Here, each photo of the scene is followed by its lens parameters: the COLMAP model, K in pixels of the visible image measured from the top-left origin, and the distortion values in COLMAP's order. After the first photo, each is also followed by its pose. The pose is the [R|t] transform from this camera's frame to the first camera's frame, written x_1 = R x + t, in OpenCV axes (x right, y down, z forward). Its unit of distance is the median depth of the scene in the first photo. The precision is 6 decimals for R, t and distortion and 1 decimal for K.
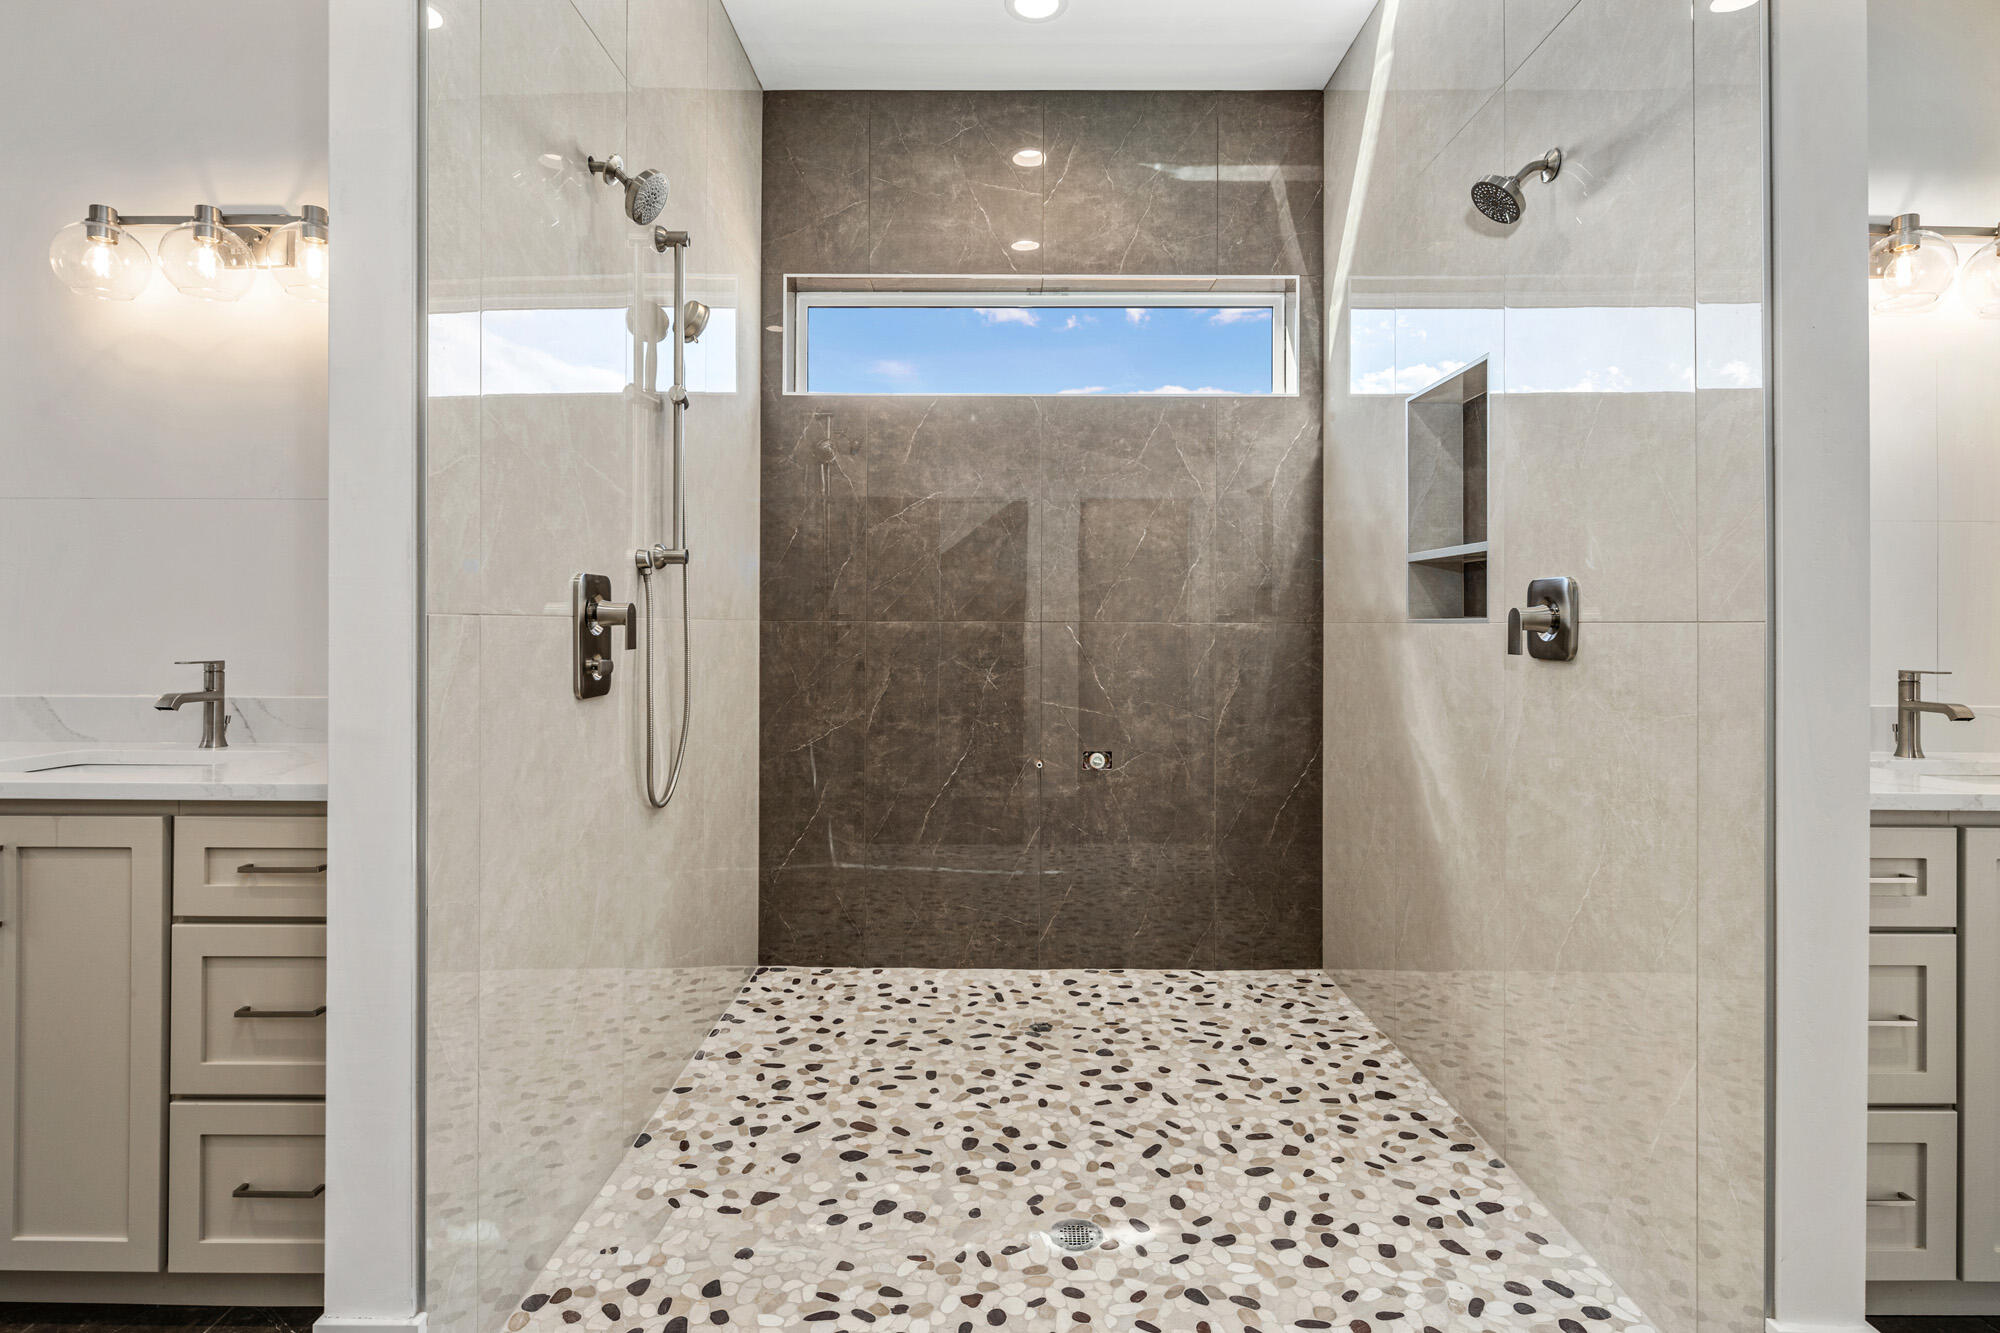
lens RADIAL K [[987.3, 0, 991.5], [0, 987.3, 625.1], [0, 0, 1]] dist [-0.002972, -0.000584]
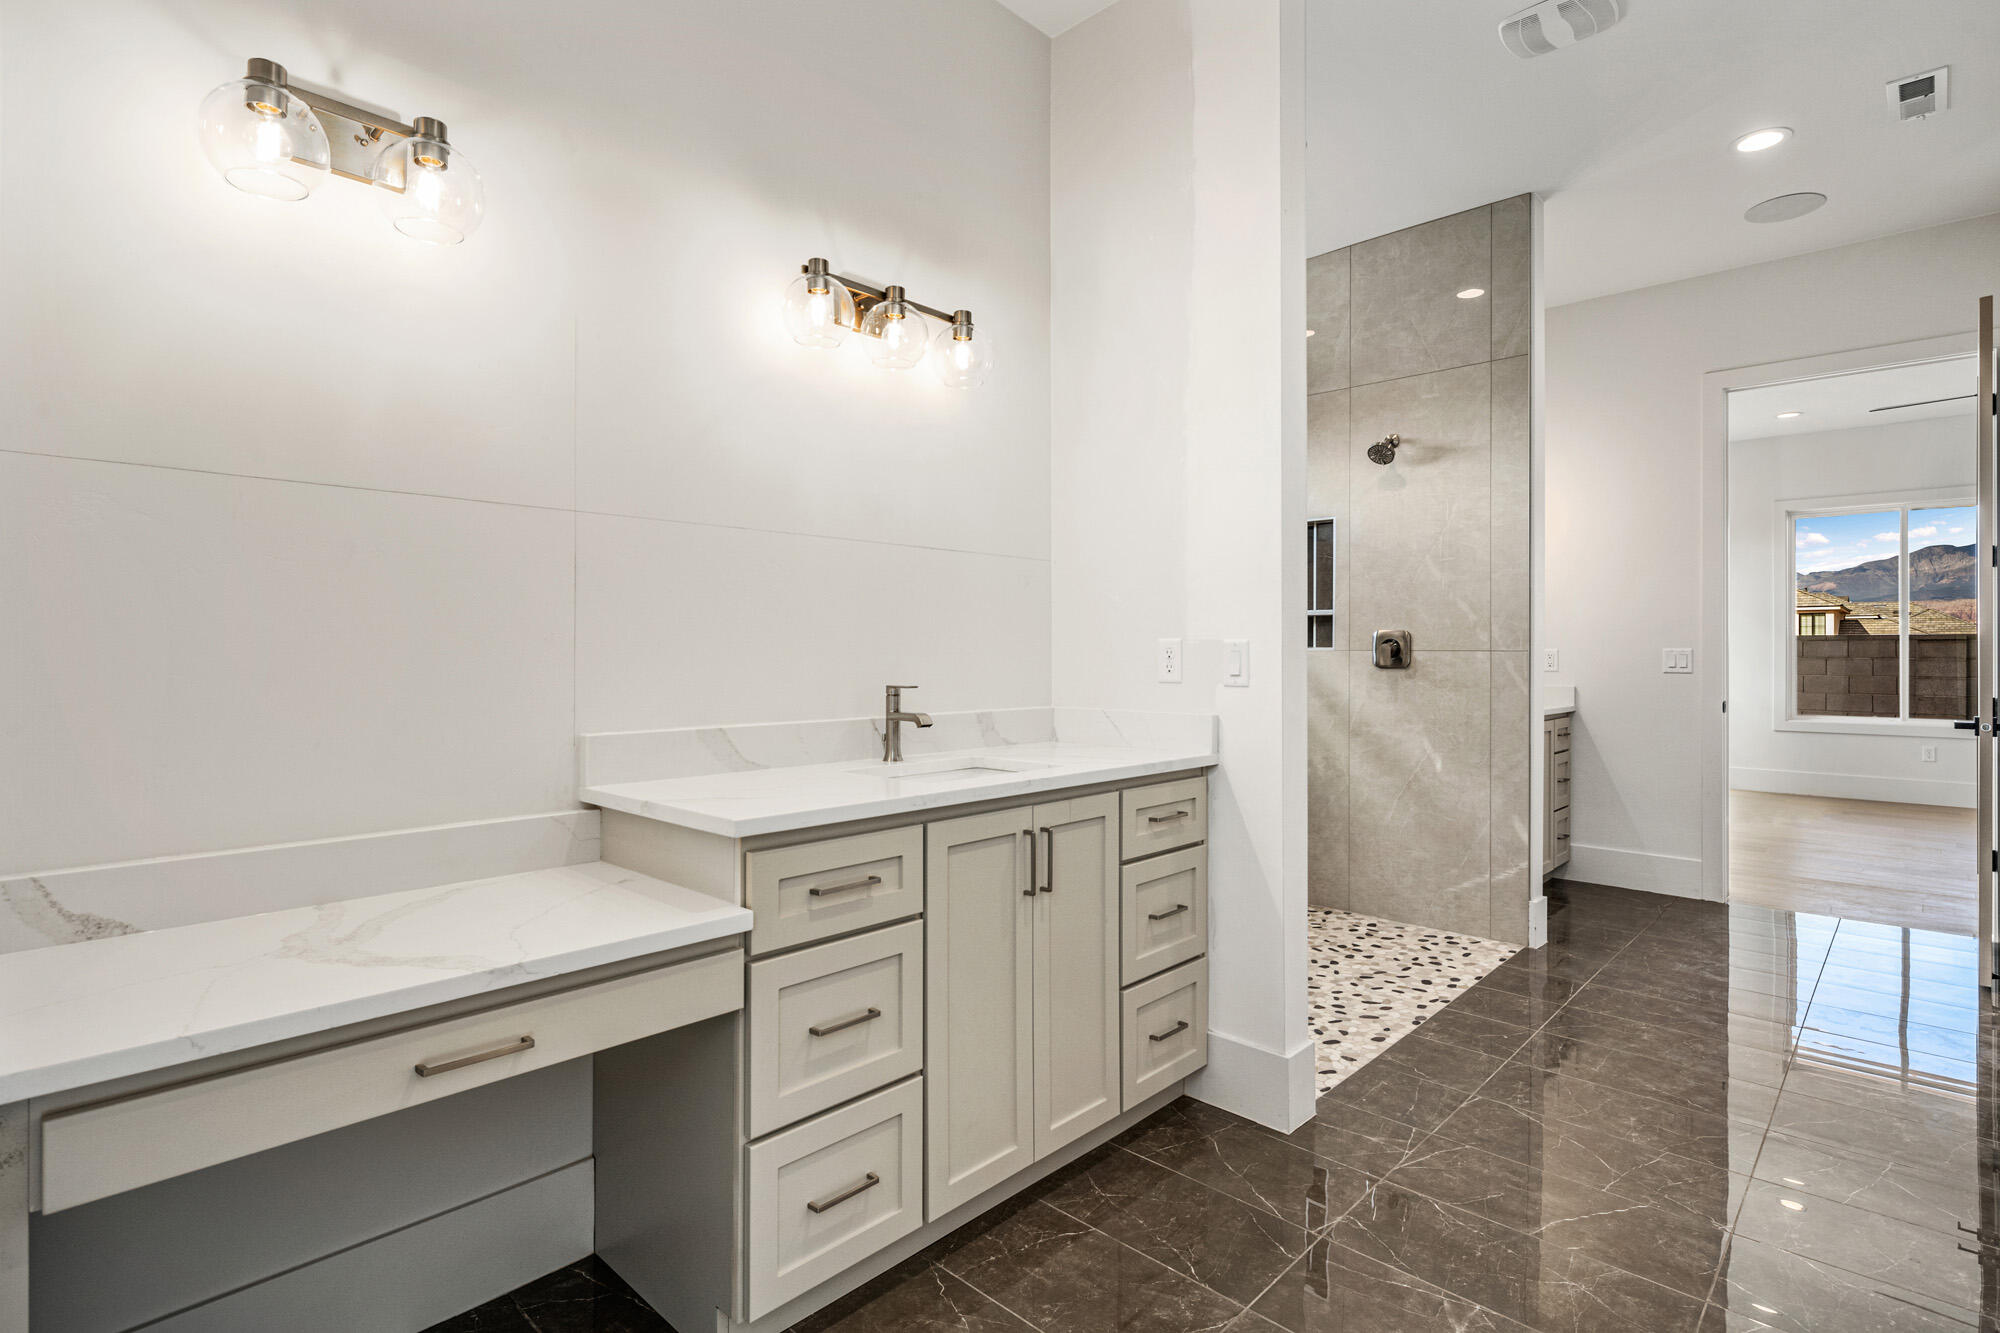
lens RADIAL K [[987.3, 0, 1009.6], [0, 987.3, 646.7], [0, 0, 1]] dist [-0.002972, -0.000584]
pose [[0.680465, 0.000428, 0.732780, -1.718009], [0.001748, 0.999996, -0.002207, -0.007631], [-0.732778, 0.002782, 0.680462, 0.131926]]
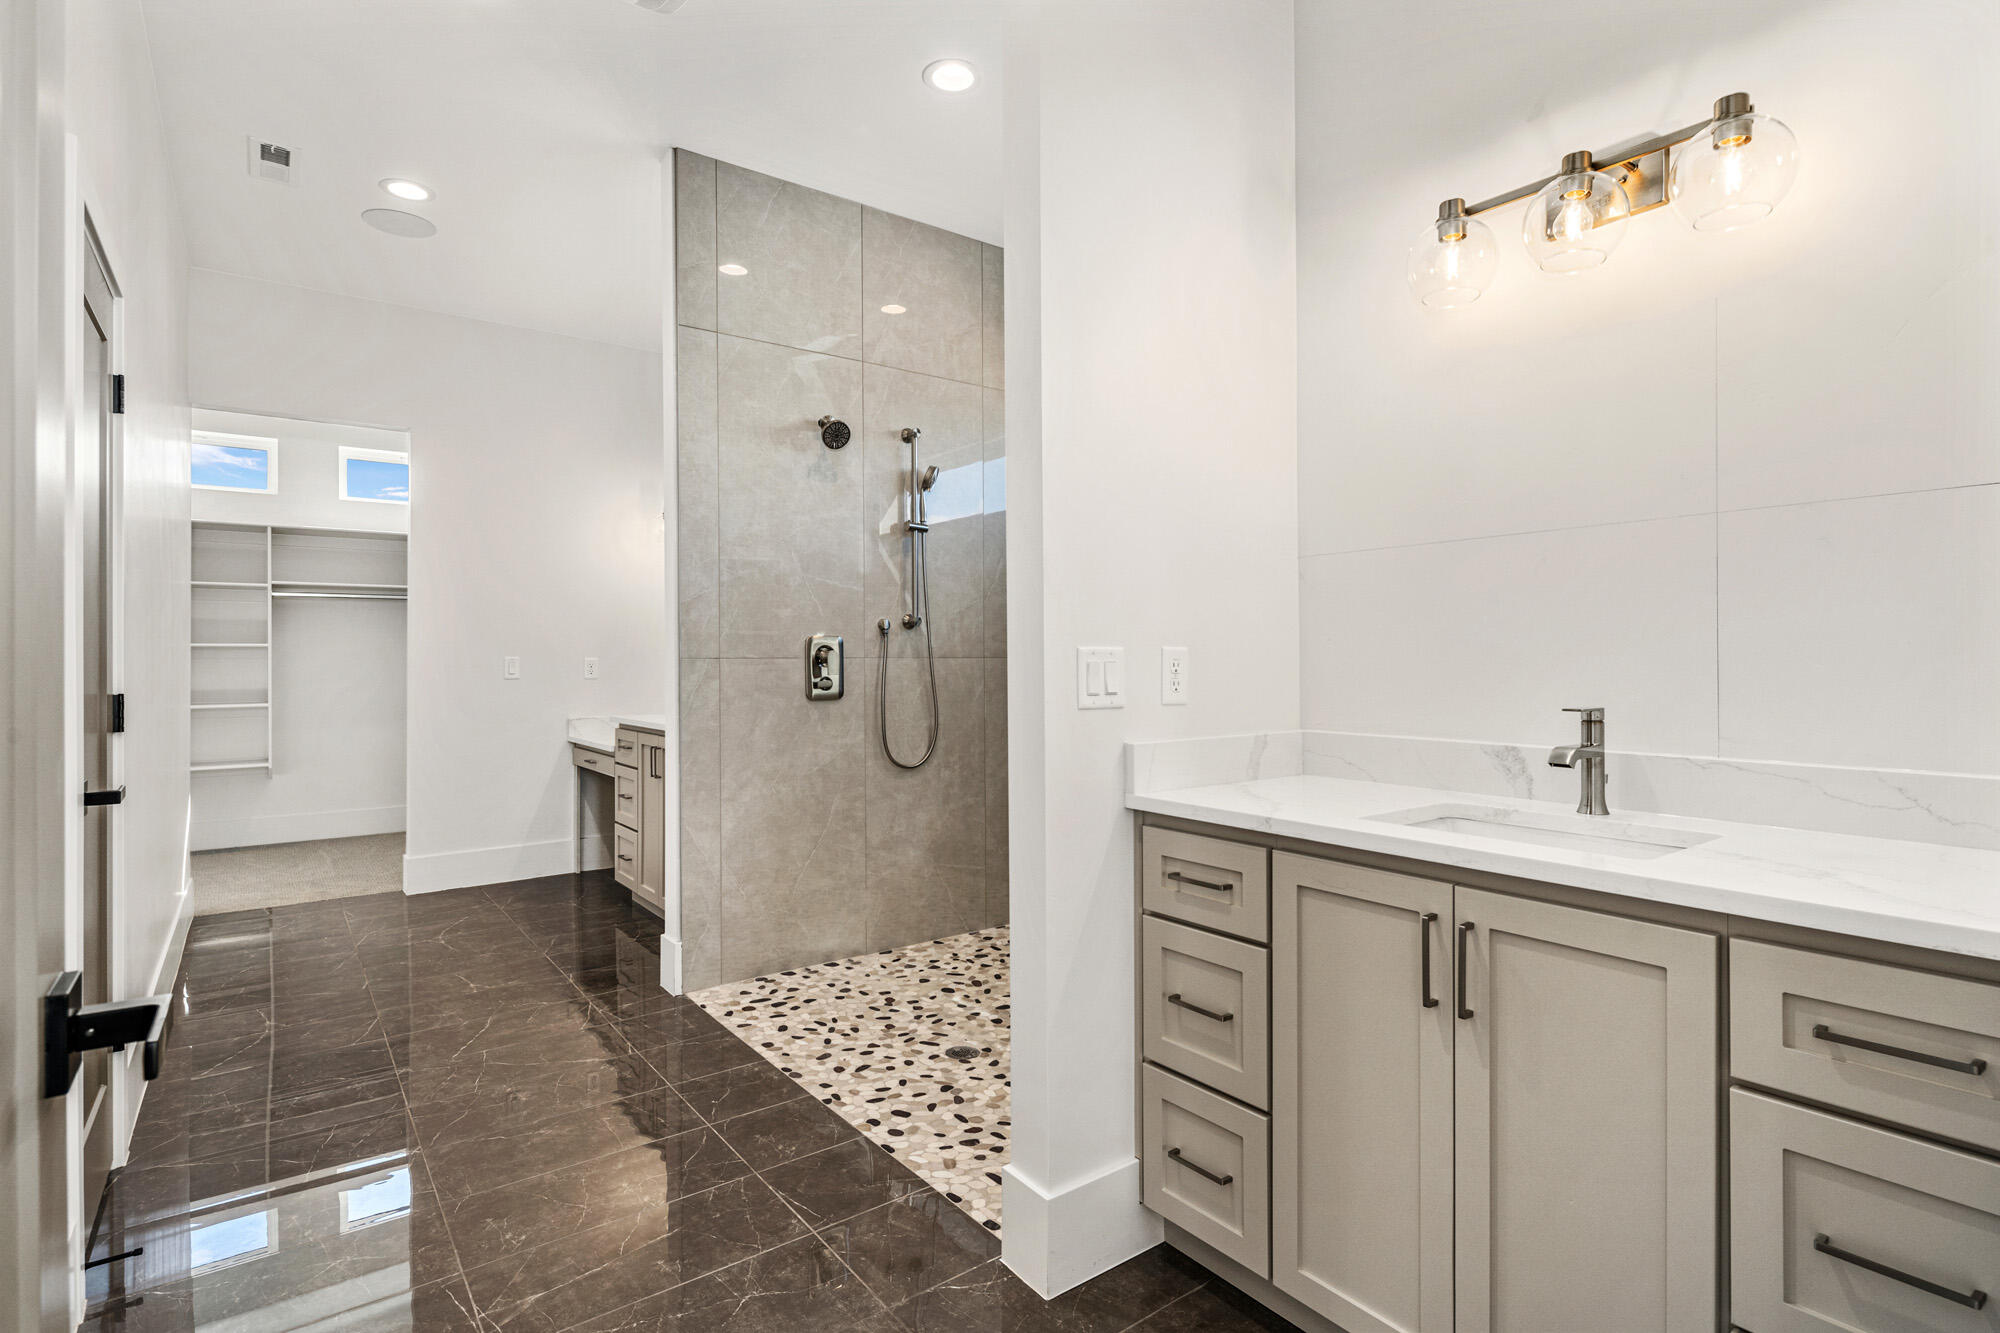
lens RADIAL K [[987.3, 0, 1006.5], [0, 987.3, 665.4], [0, 0, 1]] dist [-0.002972, -0.000584]
pose [[0.612748, 0.007549, -0.790243, 1.435828], [-0.000004, 0.999954, 0.009549, -0.014231], [0.790279, -0.005848, 0.612720, 0.101460]]
